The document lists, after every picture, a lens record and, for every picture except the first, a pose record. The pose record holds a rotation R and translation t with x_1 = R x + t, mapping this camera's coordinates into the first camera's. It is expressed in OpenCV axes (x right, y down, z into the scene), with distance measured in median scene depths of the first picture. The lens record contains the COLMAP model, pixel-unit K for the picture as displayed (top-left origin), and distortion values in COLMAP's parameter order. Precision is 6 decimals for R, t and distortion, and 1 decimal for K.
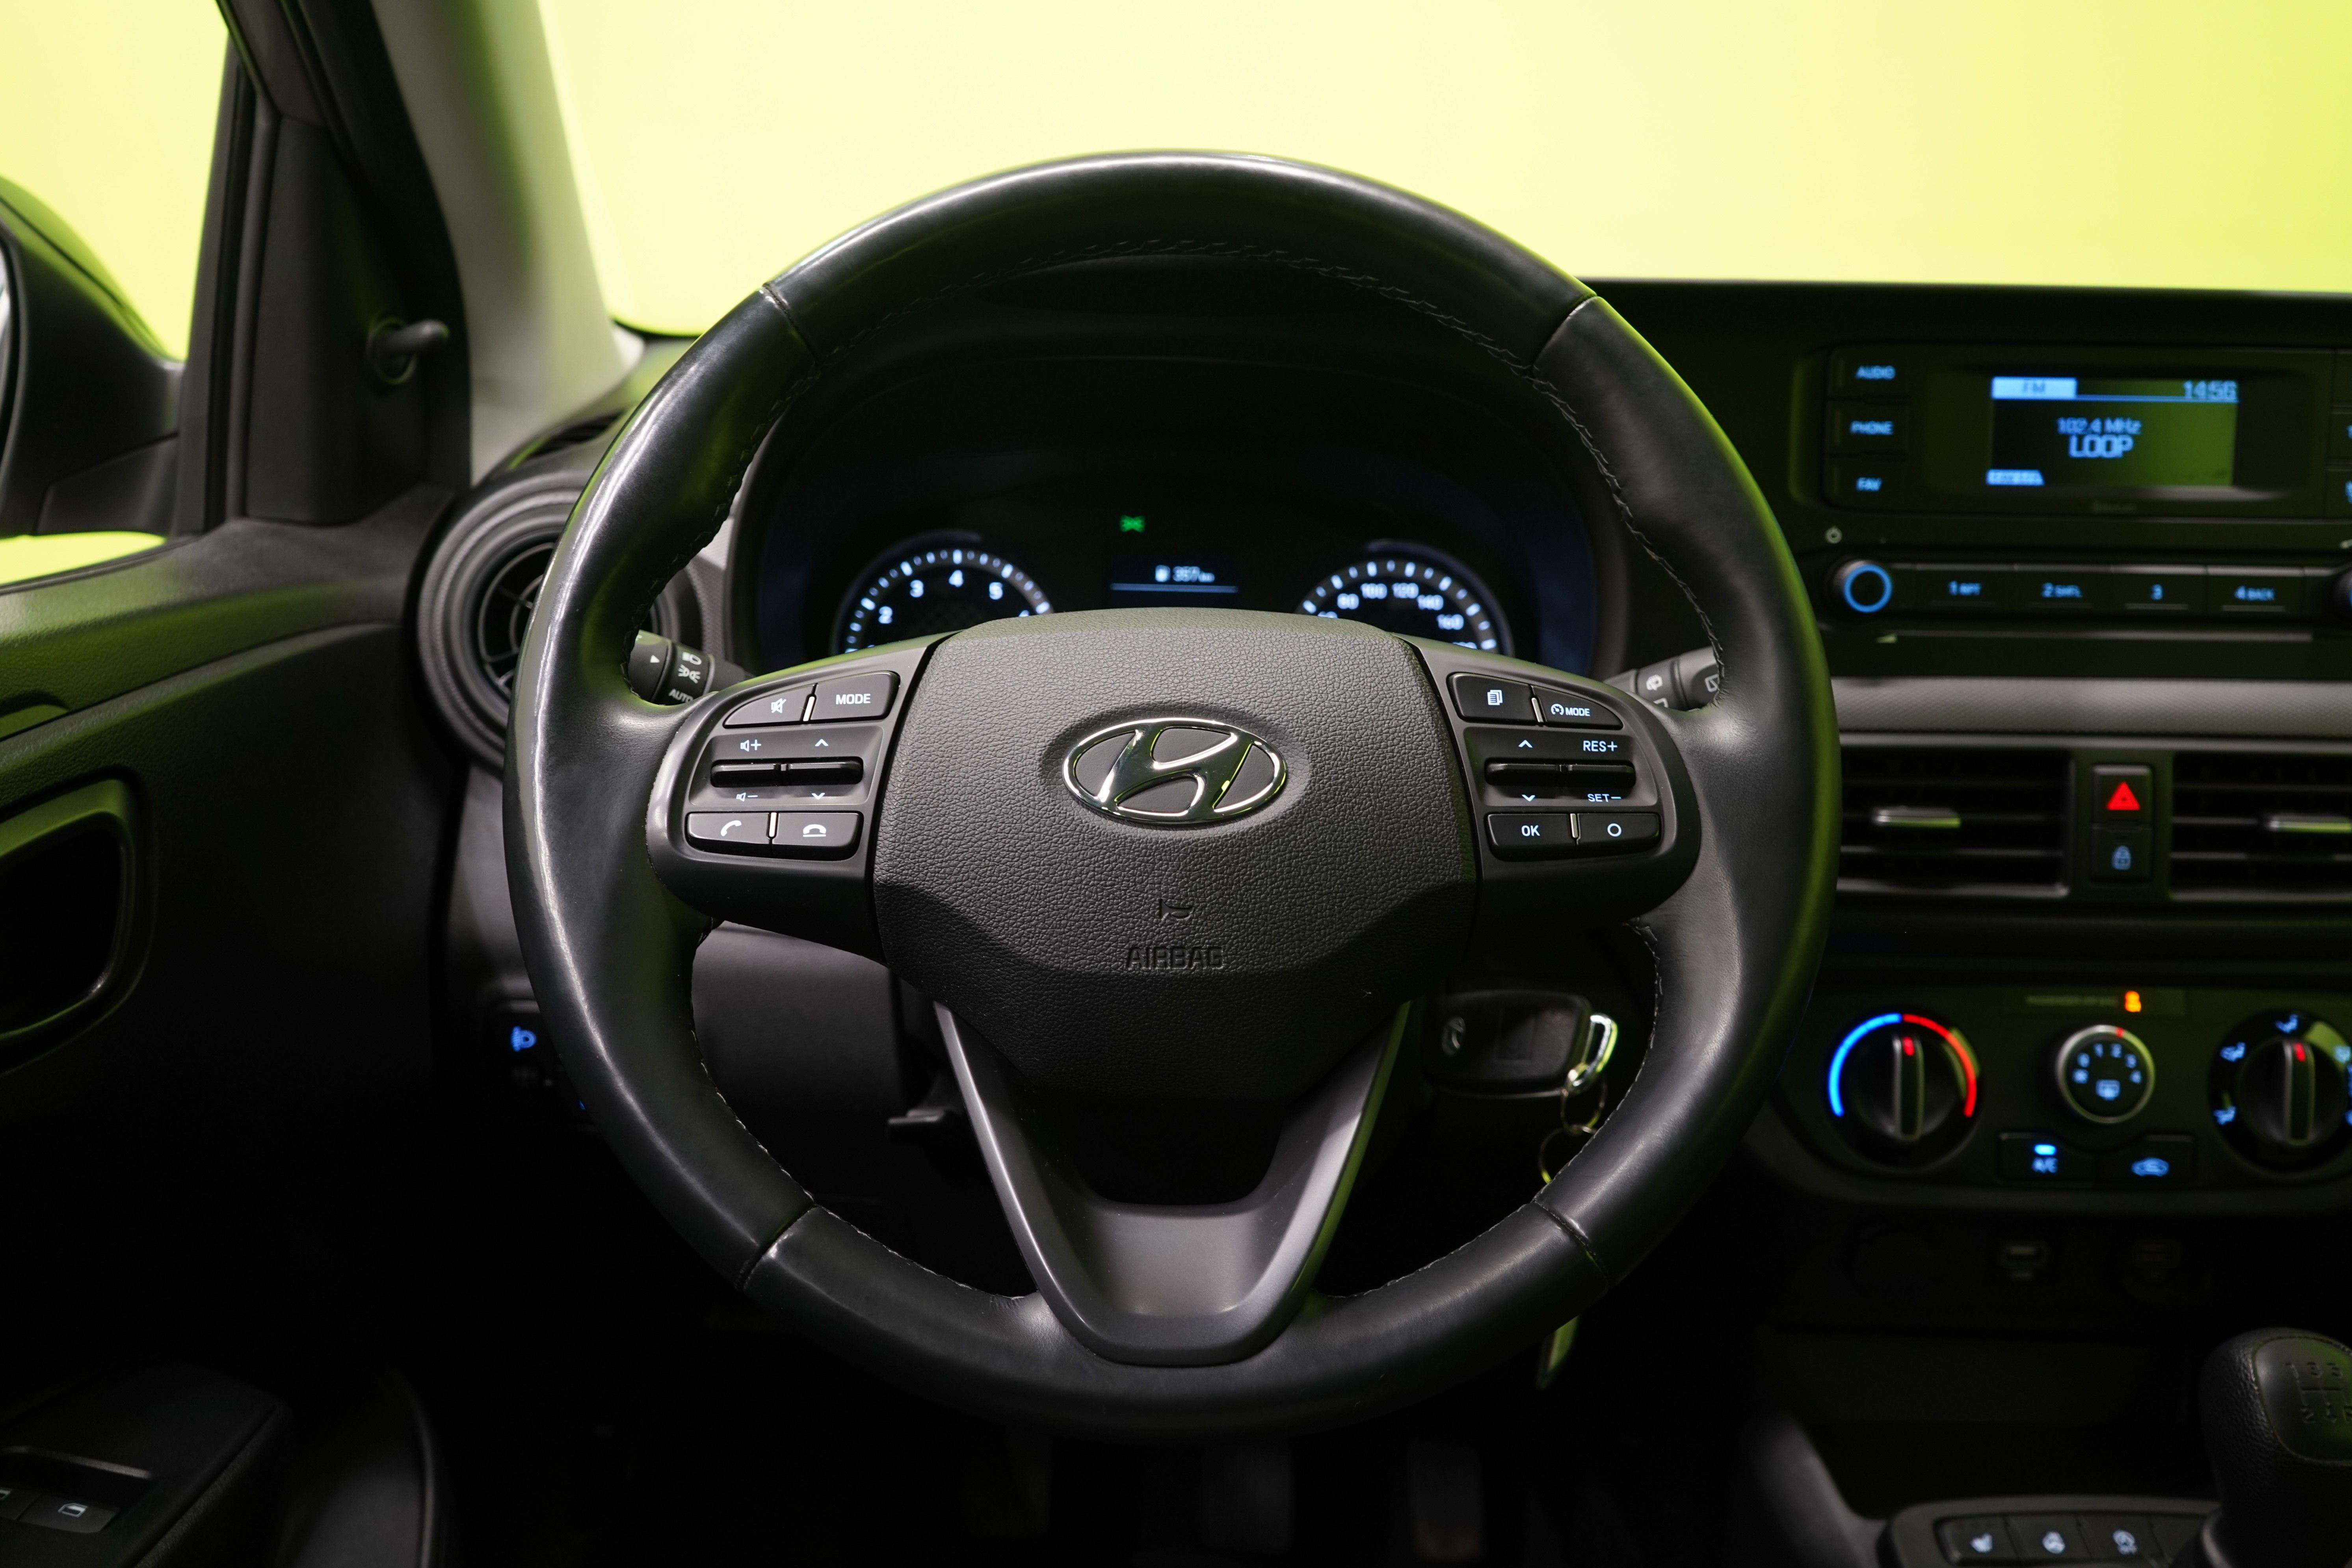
lens RADIAL K [[2156.4, 0, 1176.3], [0, 2156.4, 785.4], [0, 0, 1]] dist [-0.011661, 0.000000]
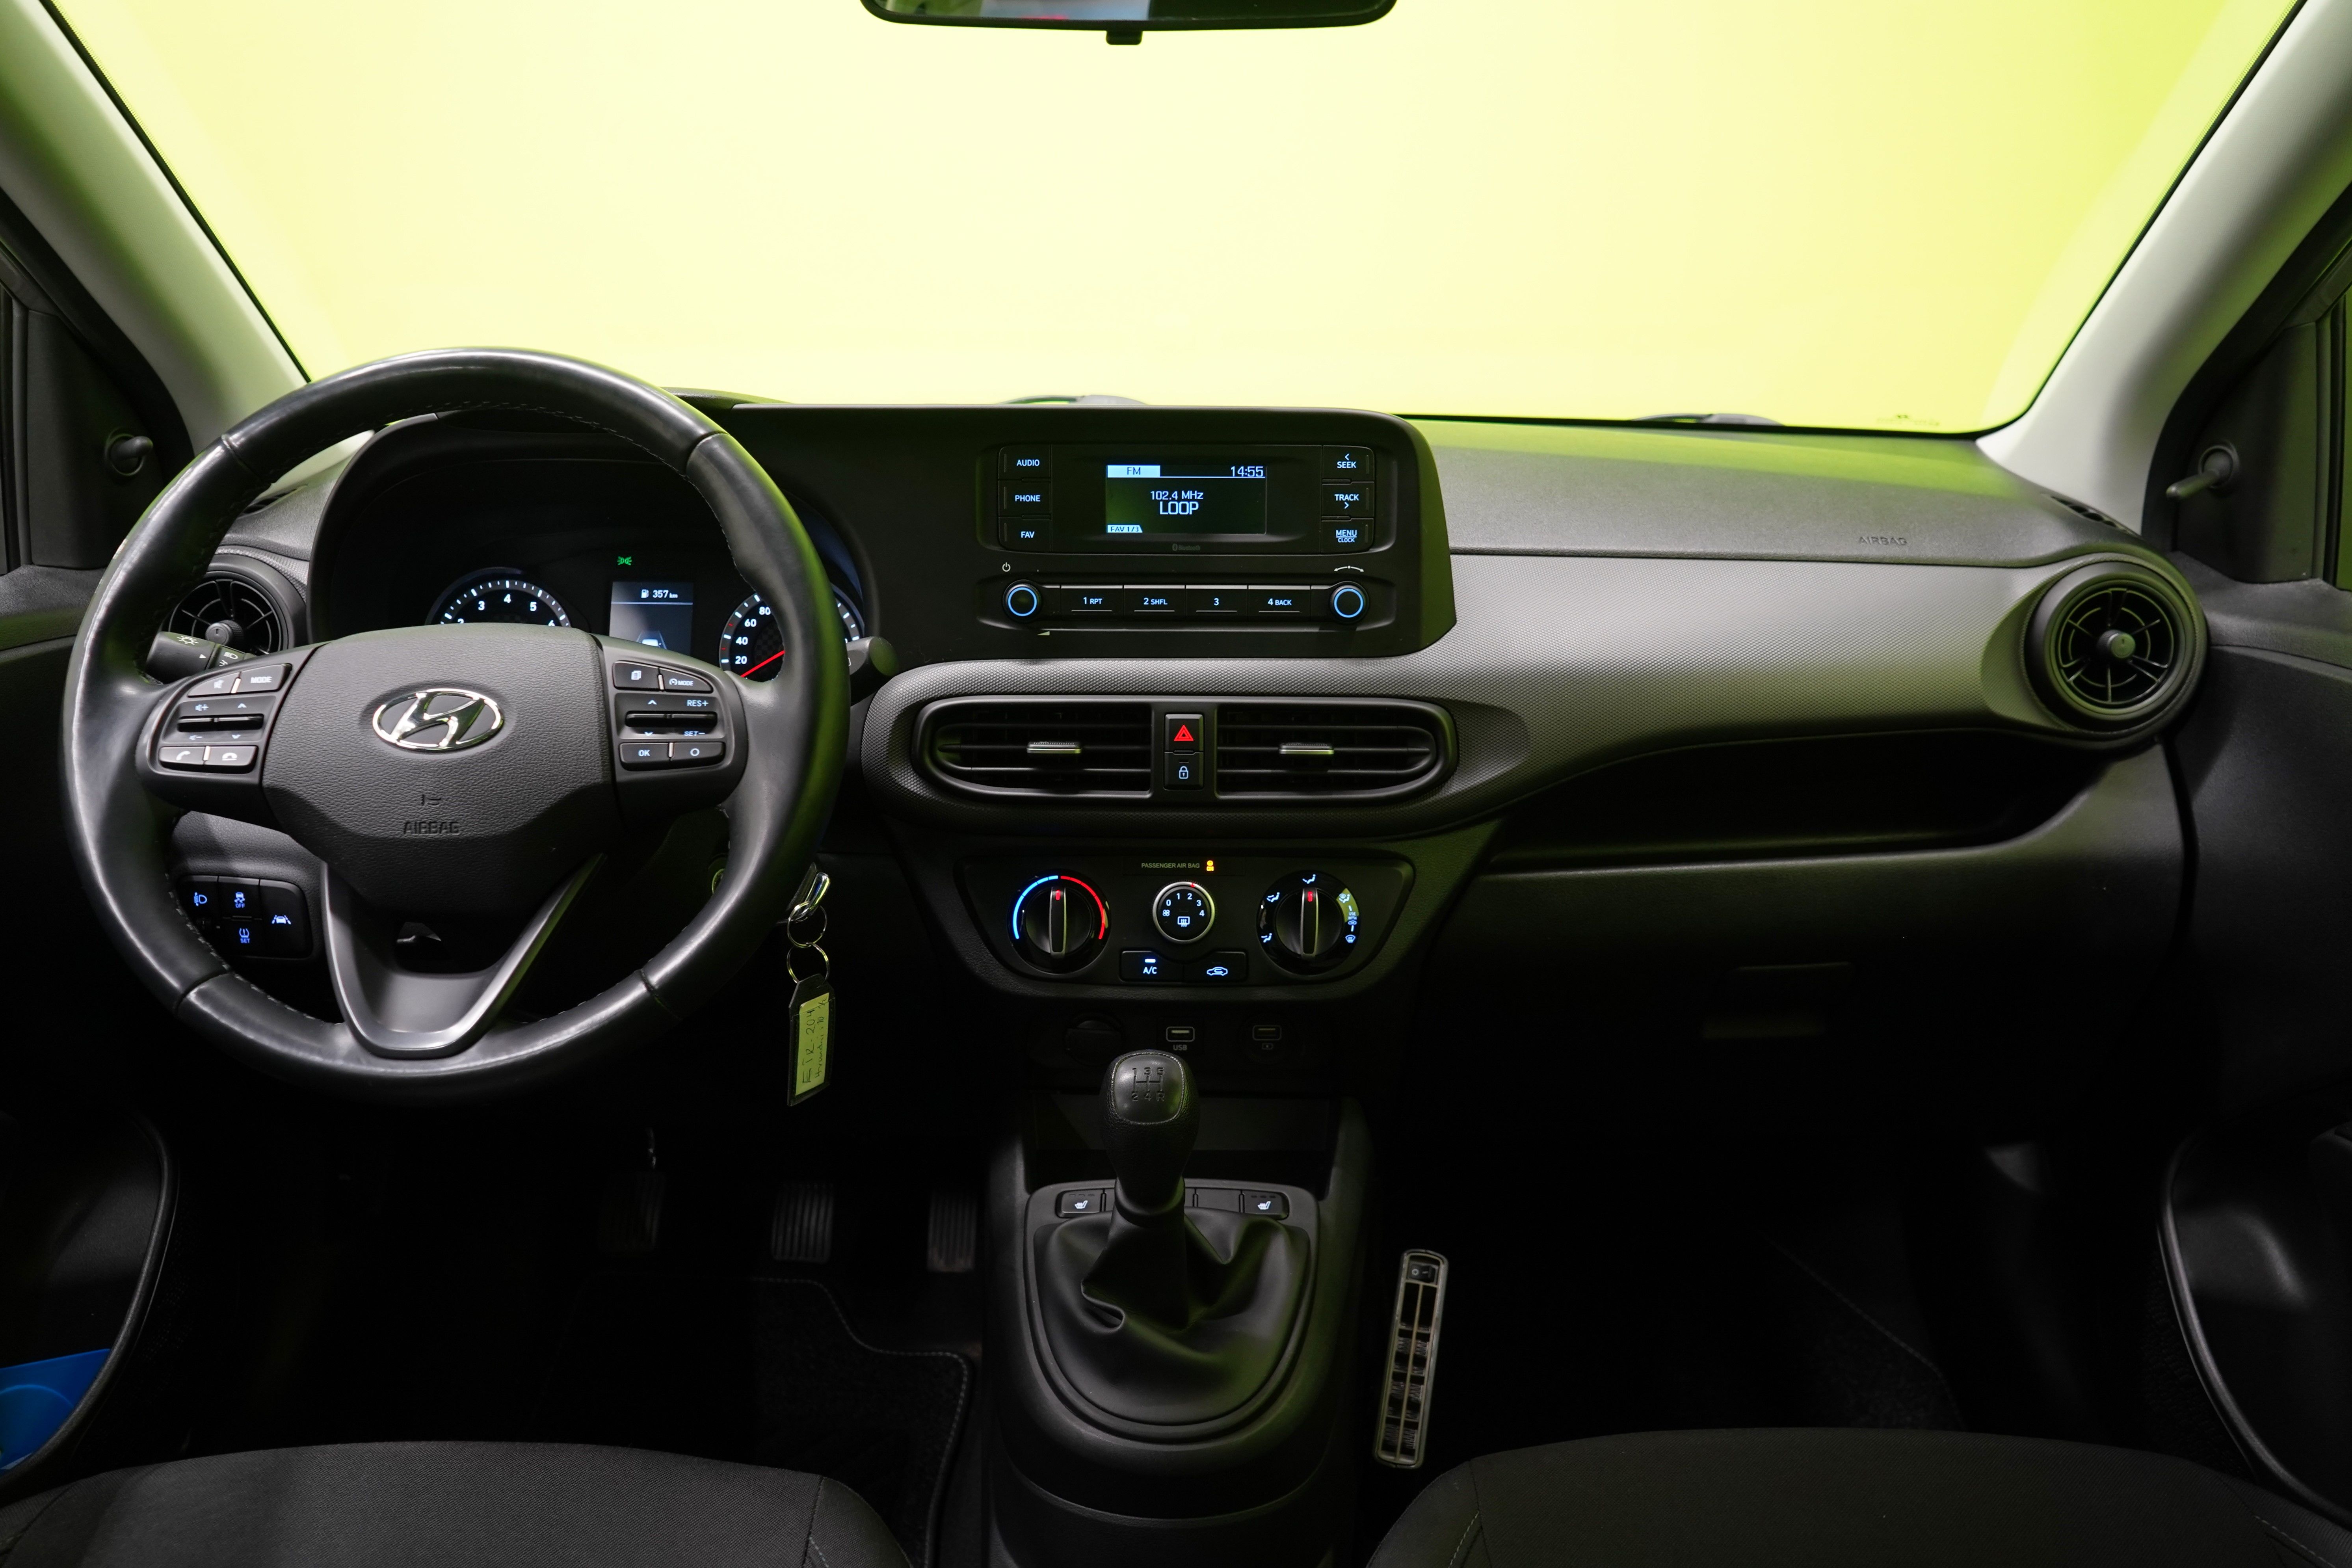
lens RADIAL K [[1855.6, 0, 1176.0], [0, 1855.6, 783.1], [0, 0, 1]] dist [-0.005111, -0.005229]
pose [[0.999762, -0.008661, -0.020016, 0.460956], [0.009044, 0.999776, 0.019109, 0.015489], [0.019846, -0.019286, 0.999617, -0.348176]]
